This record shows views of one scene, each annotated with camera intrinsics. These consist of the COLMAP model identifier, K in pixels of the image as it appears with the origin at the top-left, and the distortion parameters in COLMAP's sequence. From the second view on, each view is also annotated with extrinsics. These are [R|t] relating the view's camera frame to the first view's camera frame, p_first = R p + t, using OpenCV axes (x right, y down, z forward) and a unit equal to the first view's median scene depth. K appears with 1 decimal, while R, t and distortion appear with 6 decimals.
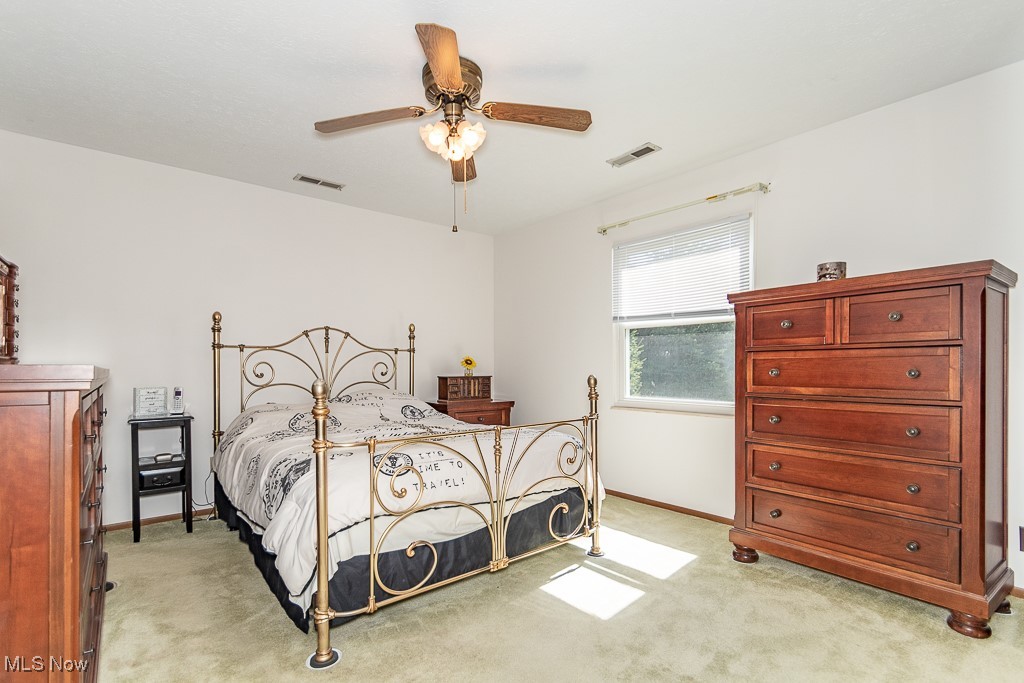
lens RADIAL K [[479.6, 0, 512.2], [0, 479.6, 371.0], [0, 0, 1]] dist [0.002809, -0.000227]
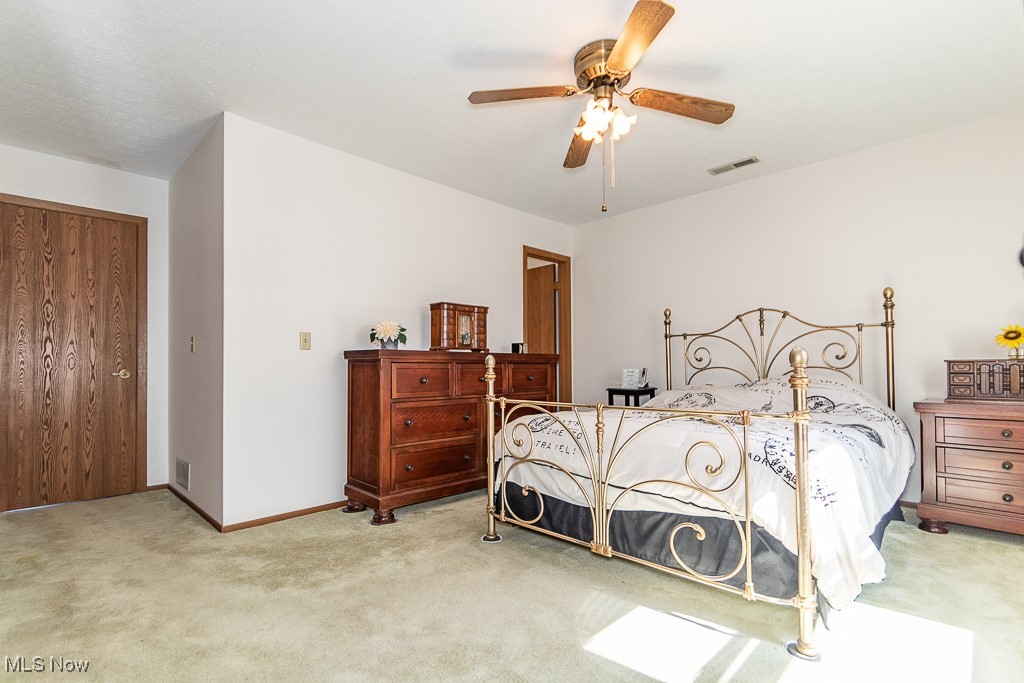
lens RADIAL K [[479.6, 0, 500.0], [0, 479.6, 357.2], [0, 0, 1]] dist [0.002809, -0.000227]
pose [[0.082362, -0.016158, -0.996471, 0.586571], [-0.000598, 0.999868, -0.016262, 0.023447], [0.996602, 0.001935, 0.082341, 0.462143]]
